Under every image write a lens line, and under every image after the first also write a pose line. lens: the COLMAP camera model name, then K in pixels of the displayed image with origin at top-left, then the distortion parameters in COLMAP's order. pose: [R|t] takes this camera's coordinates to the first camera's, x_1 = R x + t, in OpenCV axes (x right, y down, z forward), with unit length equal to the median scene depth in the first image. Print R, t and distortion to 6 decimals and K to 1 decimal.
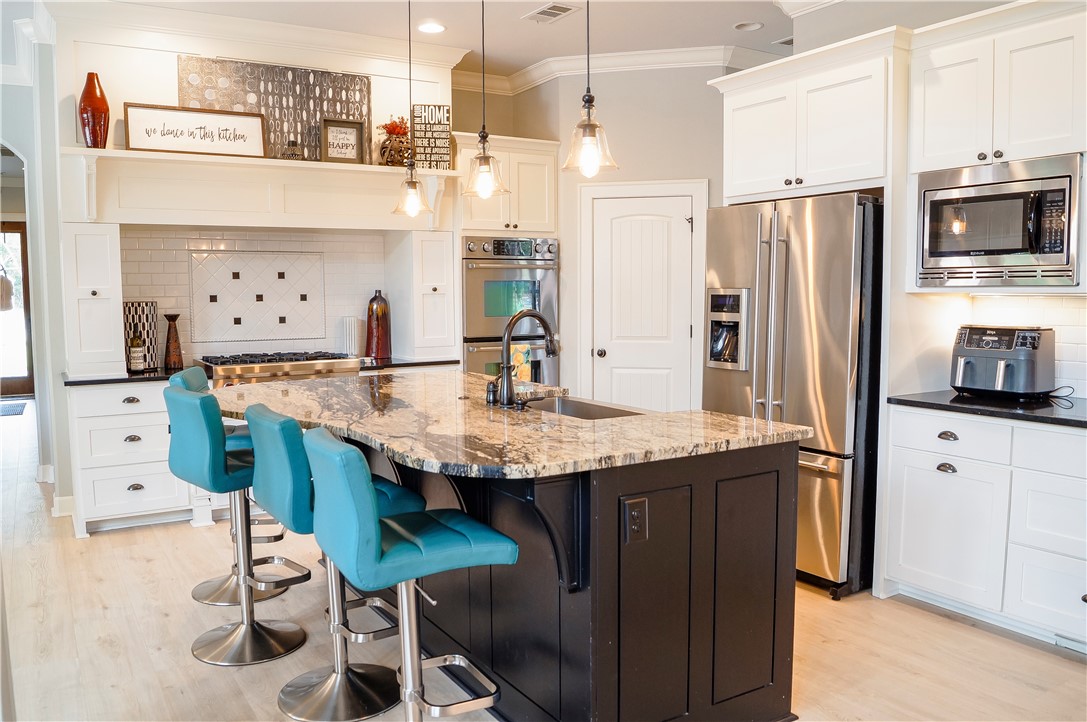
lens RADIAL K [[851.9, 0, 536.2], [0, 851.9, 365.7], [0, 0, 1]] dist [-0.095844, 0.048207]
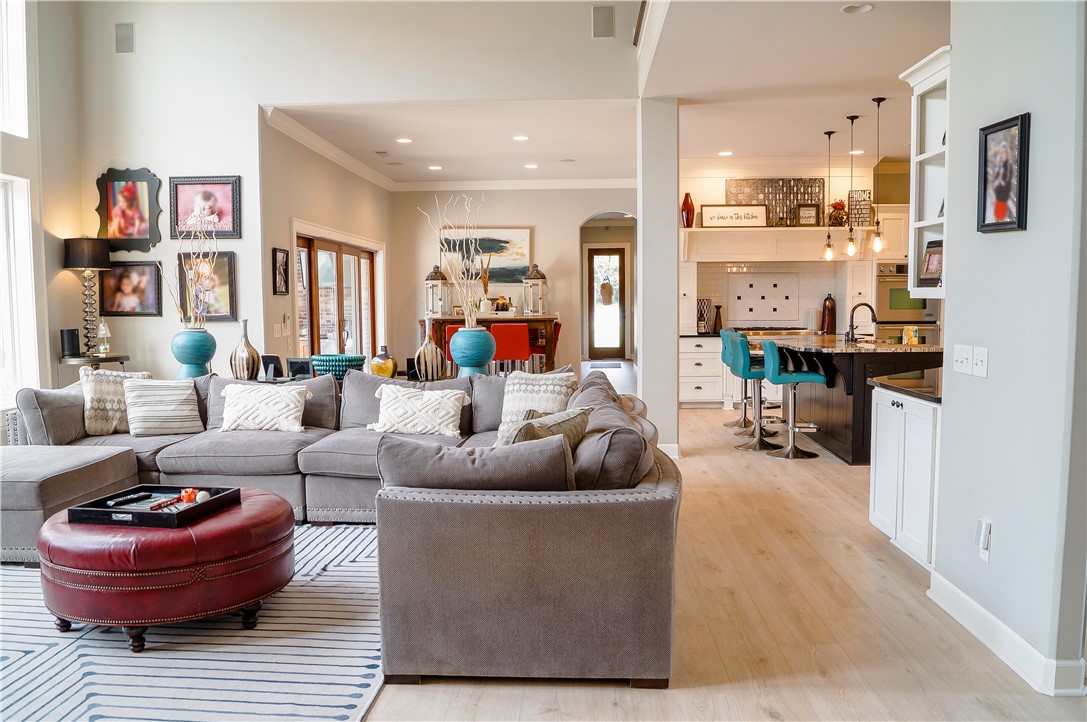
lens RADIAL K [[851.9, 0, 536.2], [0, 851.9, 365.7], [0, 0, 1]] dist [-0.095844, 0.048207]
pose [[0.825818, 0.043760, -0.562237, 0.342645], [-0.044252, 0.998939, 0.012752, 0.073925], [0.562198, 0.014349, 0.826878, -0.897991]]
